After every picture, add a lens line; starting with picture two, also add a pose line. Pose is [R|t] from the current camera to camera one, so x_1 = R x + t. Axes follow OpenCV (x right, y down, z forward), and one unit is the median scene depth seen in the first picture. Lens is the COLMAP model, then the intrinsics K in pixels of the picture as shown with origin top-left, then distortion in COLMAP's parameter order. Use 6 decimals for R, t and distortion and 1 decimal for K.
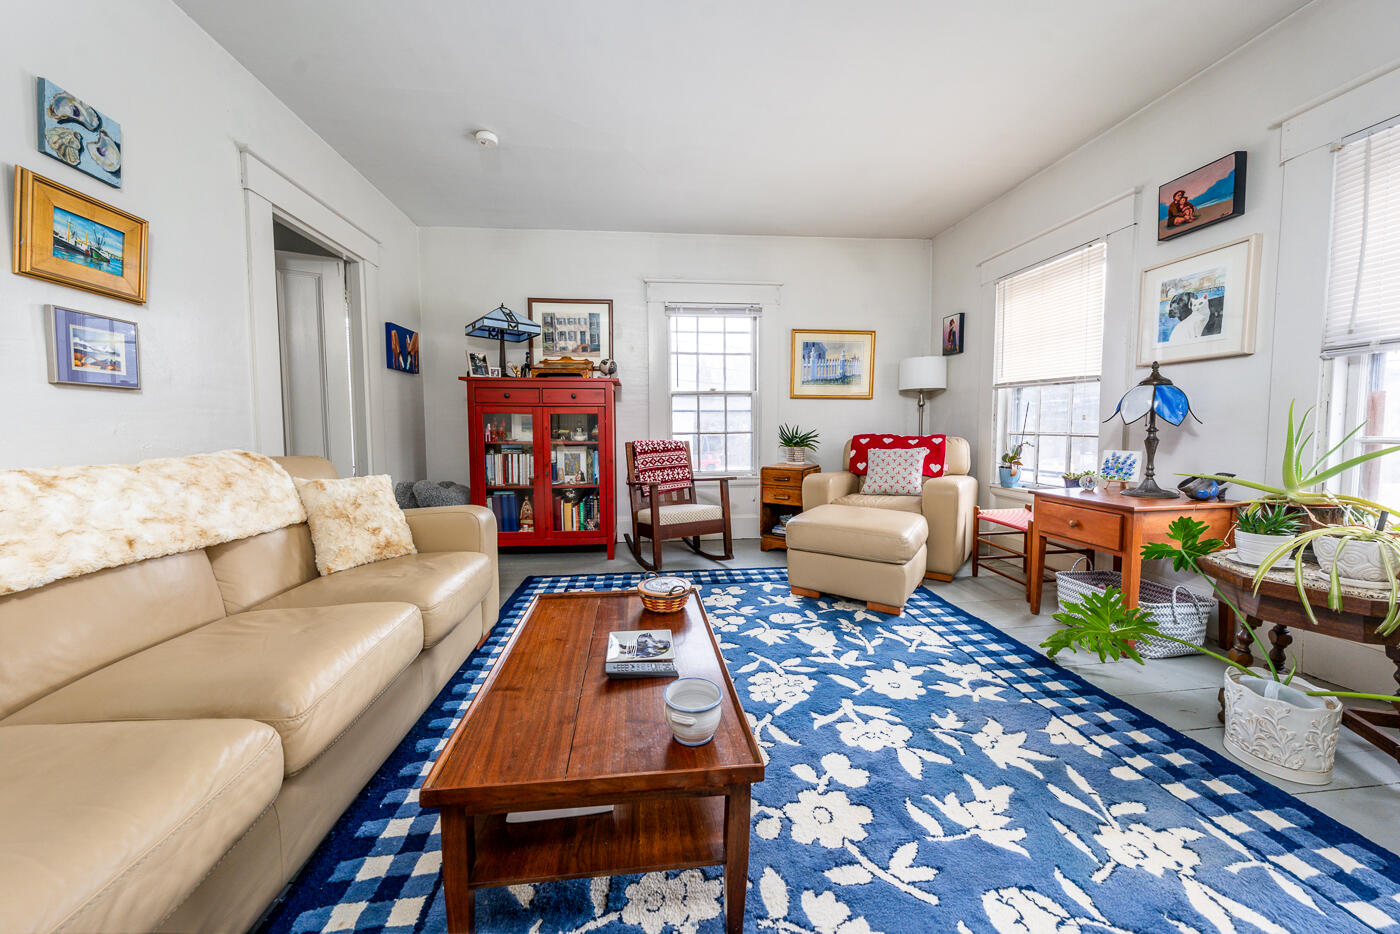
lens RADIAL K [[496.4, 0, 683.3], [0, 496.4, 458.7], [0, 0, 1]] dist [-0.001952, -0.000471]
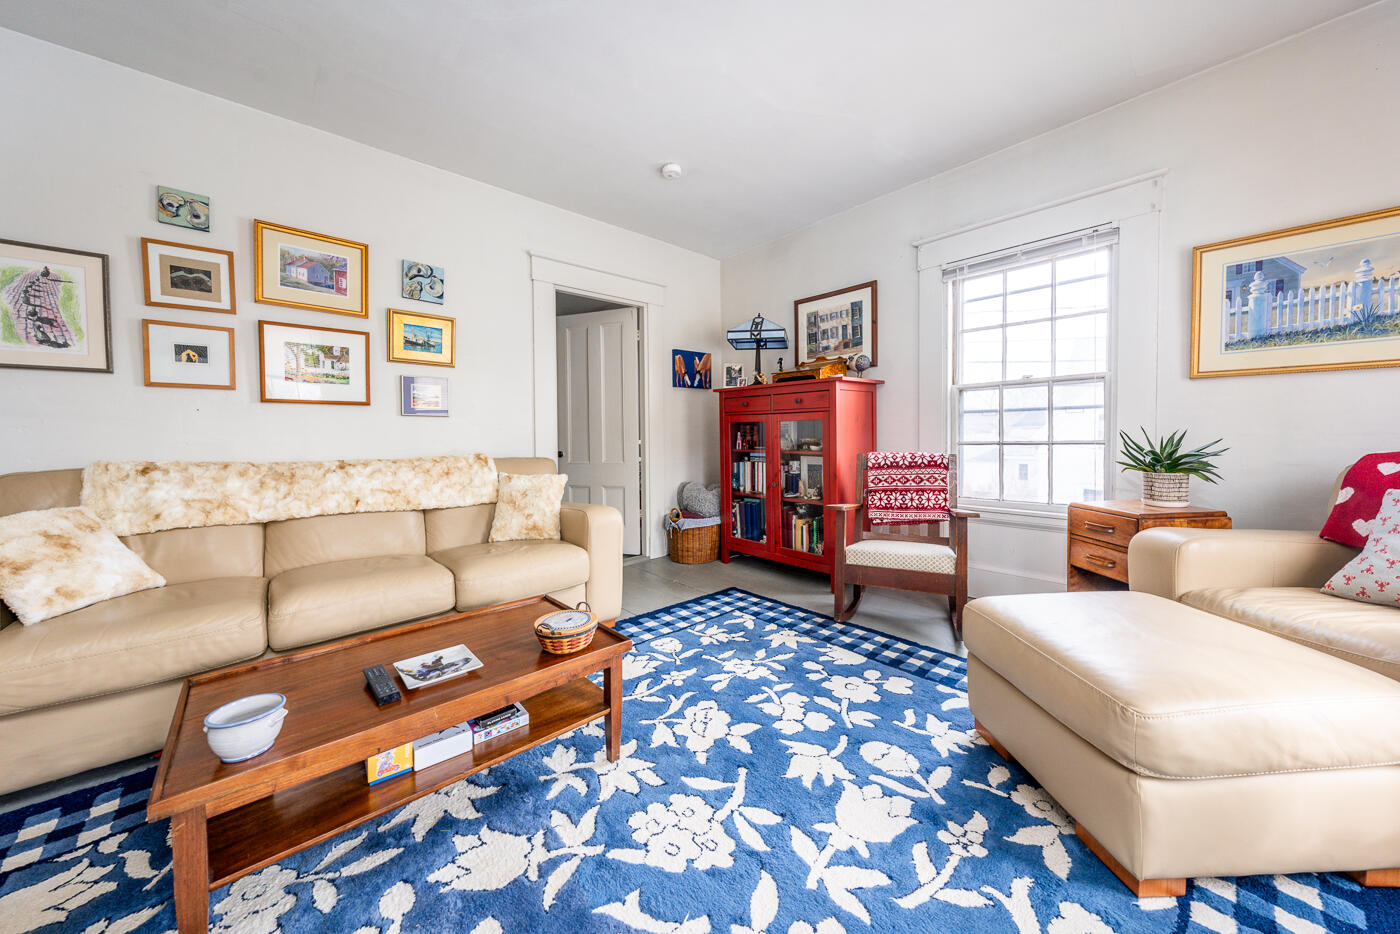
lens RADIAL K [[495.4, 0, 704.8], [0, 495.4, 445.8], [0, 0, 1]] dist [-0.000885, -0.000203]
pose [[0.591602, 0.016898, -0.806053, 0.473517], [-0.045175, 0.998904, -0.012216, -0.030554], [0.804964, 0.043641, 0.591717, 0.392791]]
